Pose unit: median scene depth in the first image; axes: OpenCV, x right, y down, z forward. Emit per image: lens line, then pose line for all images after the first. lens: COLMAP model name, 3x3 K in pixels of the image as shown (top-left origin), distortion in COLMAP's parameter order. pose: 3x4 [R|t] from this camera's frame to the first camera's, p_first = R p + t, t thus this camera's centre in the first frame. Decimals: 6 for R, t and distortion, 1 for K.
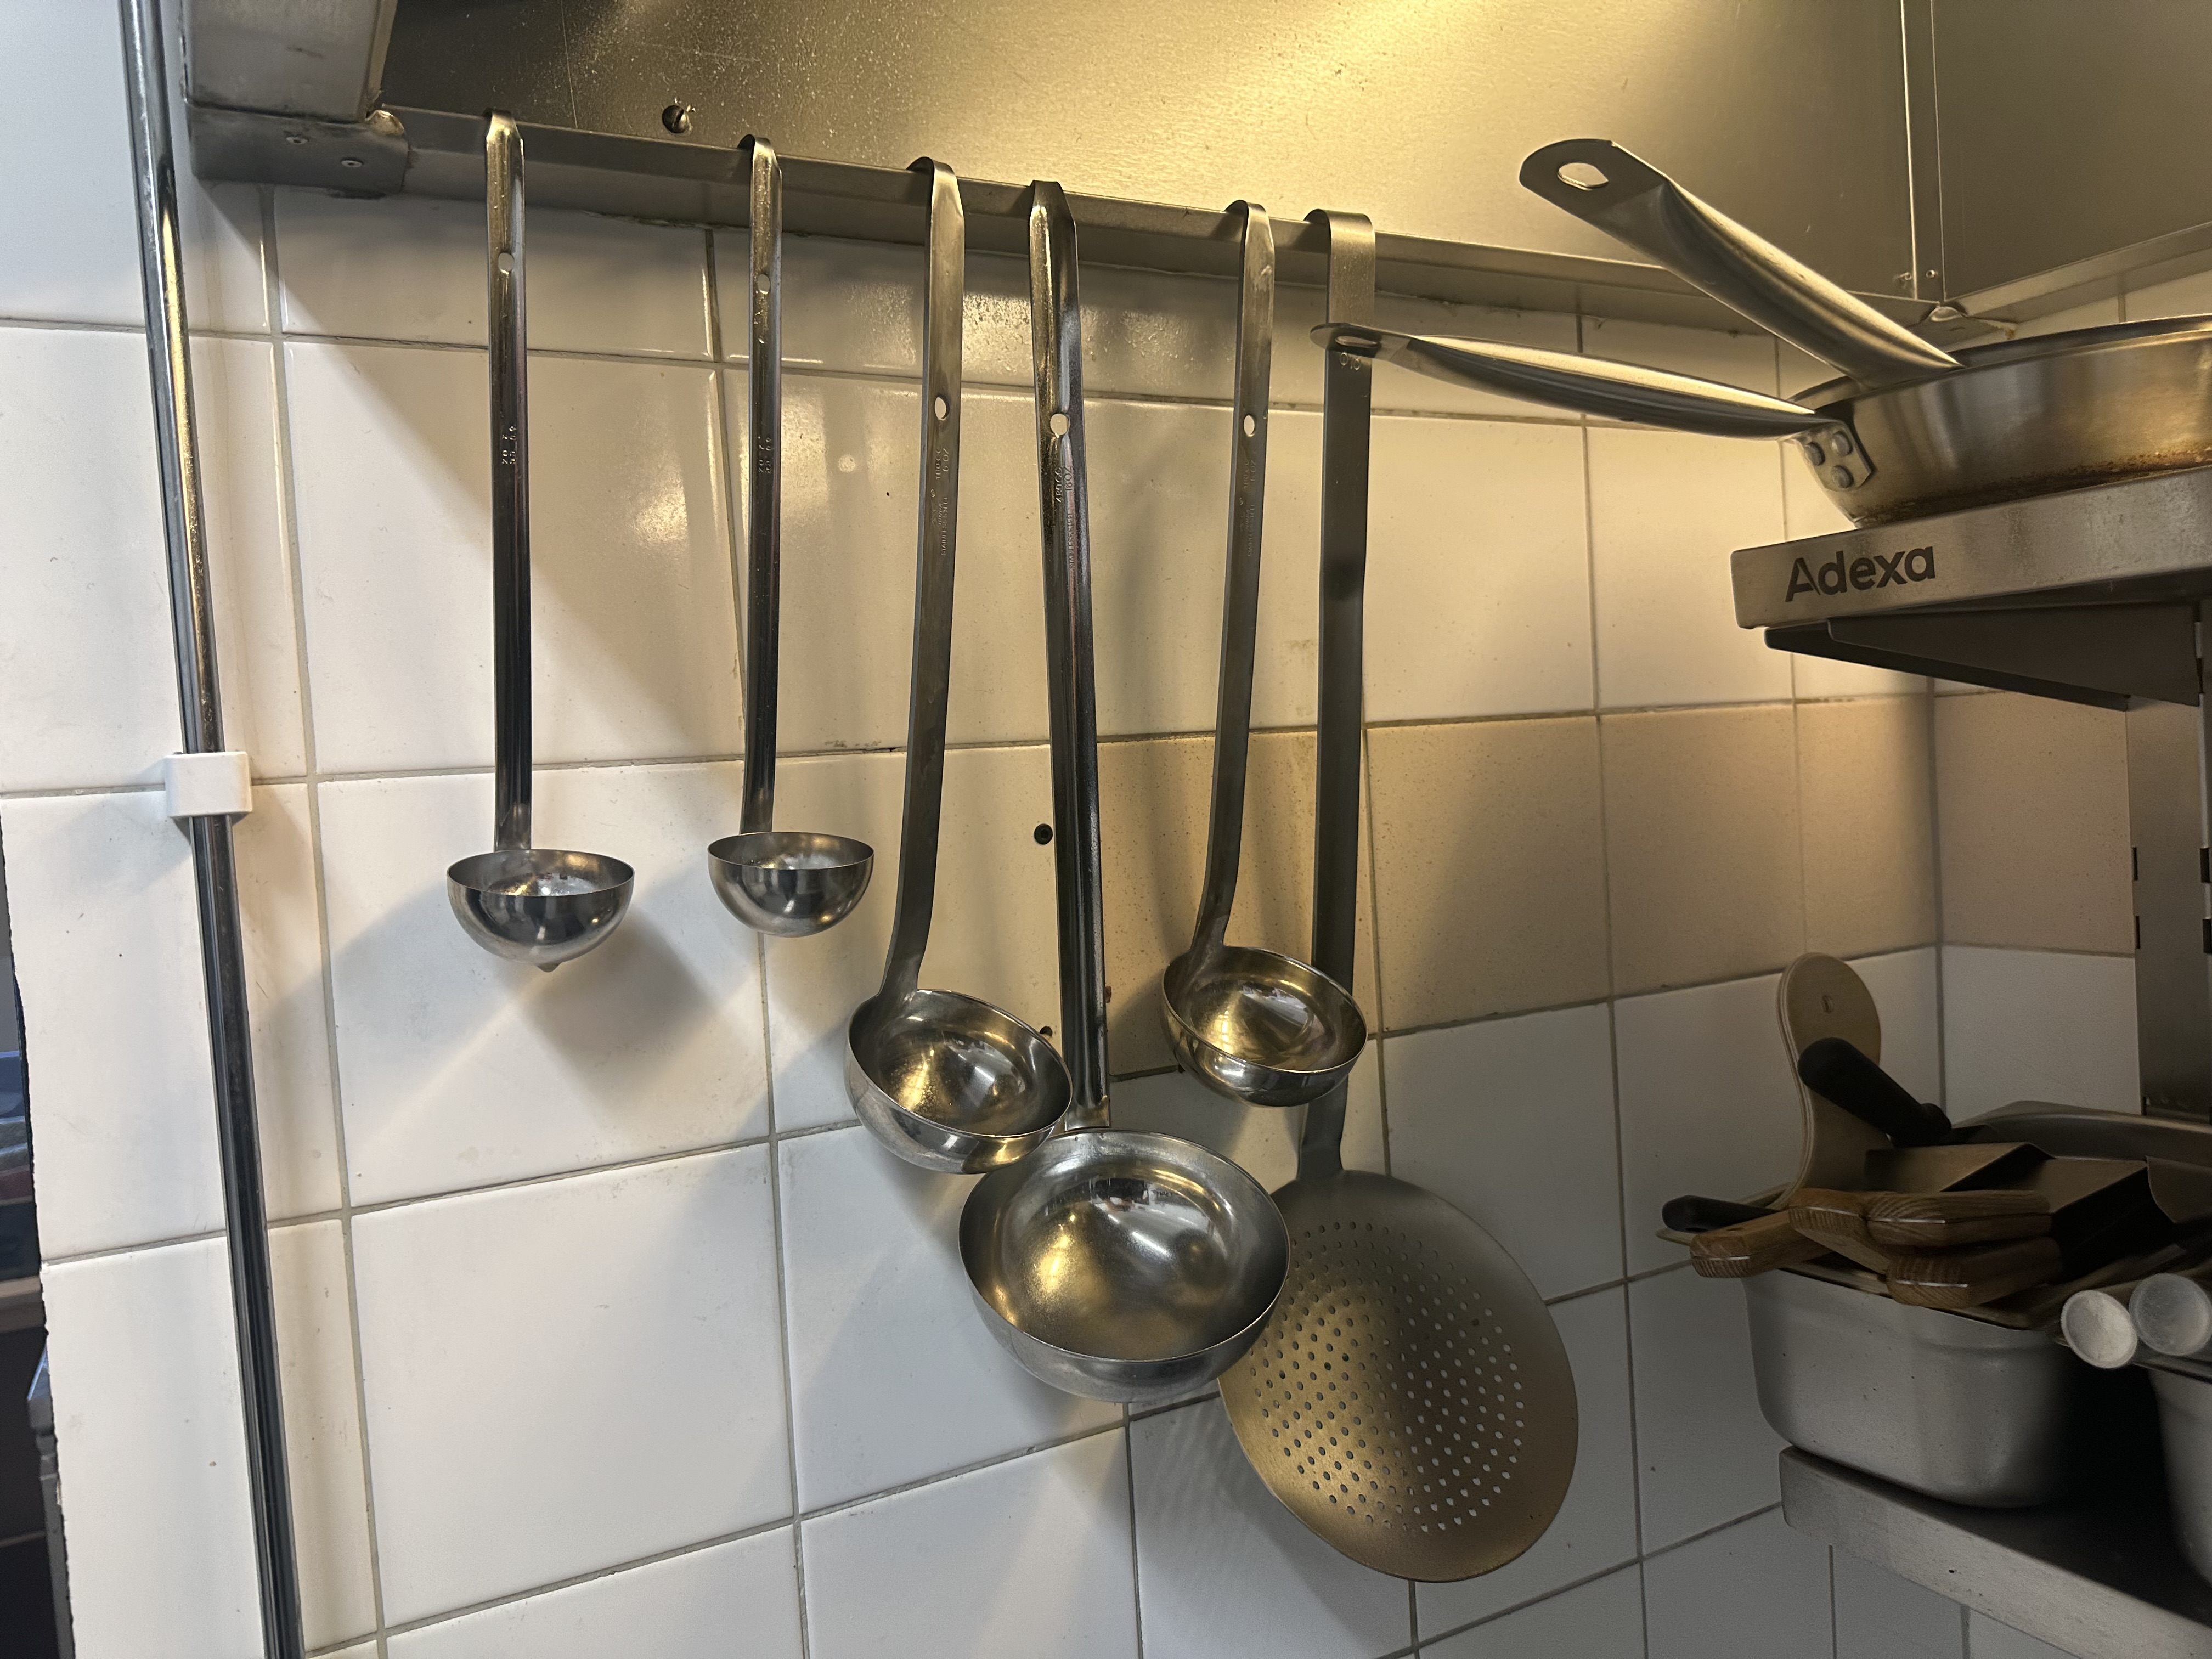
lens RADIAL K [[1591.4, 0, 1106.9], [0, 1591.4, 817.5], [0, 0, 1]] dist [0.016873, -0.030627]
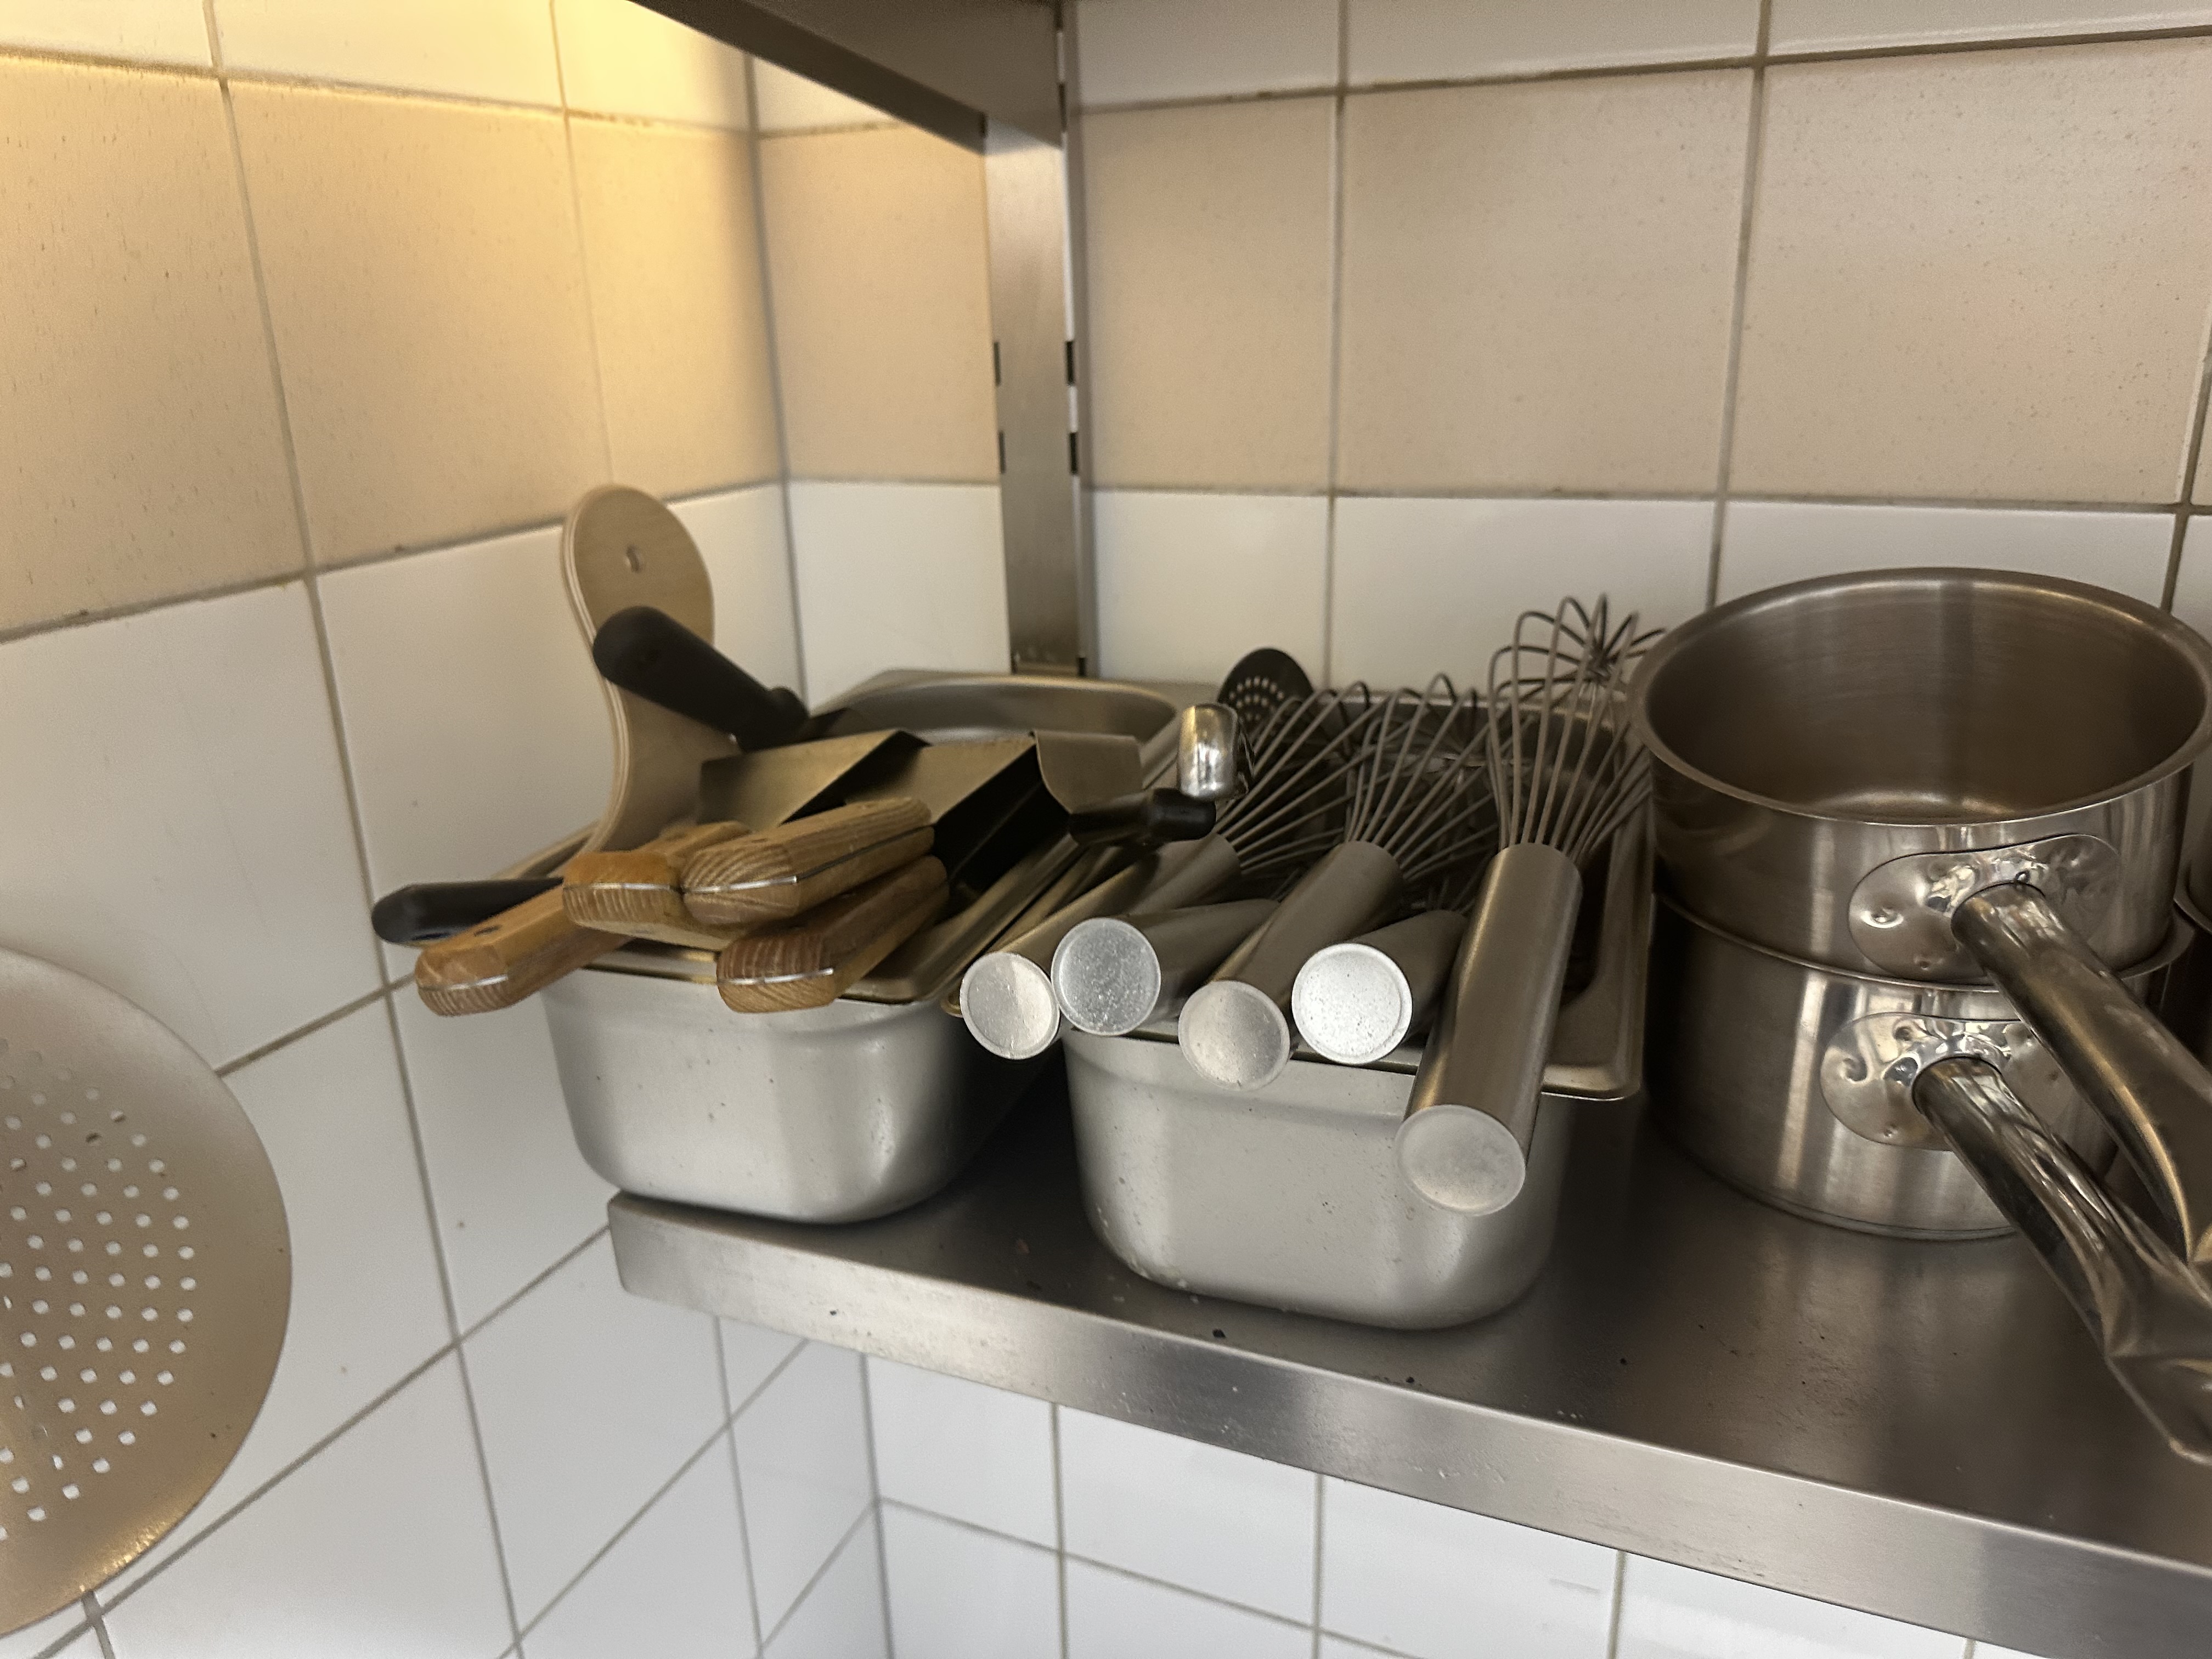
lens RADIAL K [[1591.4, 0, 1125.2], [0, 1591.4, 831.0], [0, 0, 1]] dist [0.016873, -0.030627]
pose [[0.778512, -0.161205, 0.606574, 0.202077], [0.000056, 0.966470, 0.256780, 0.060158], [-0.627629, -0.199873, 0.752418, 0.365348]]
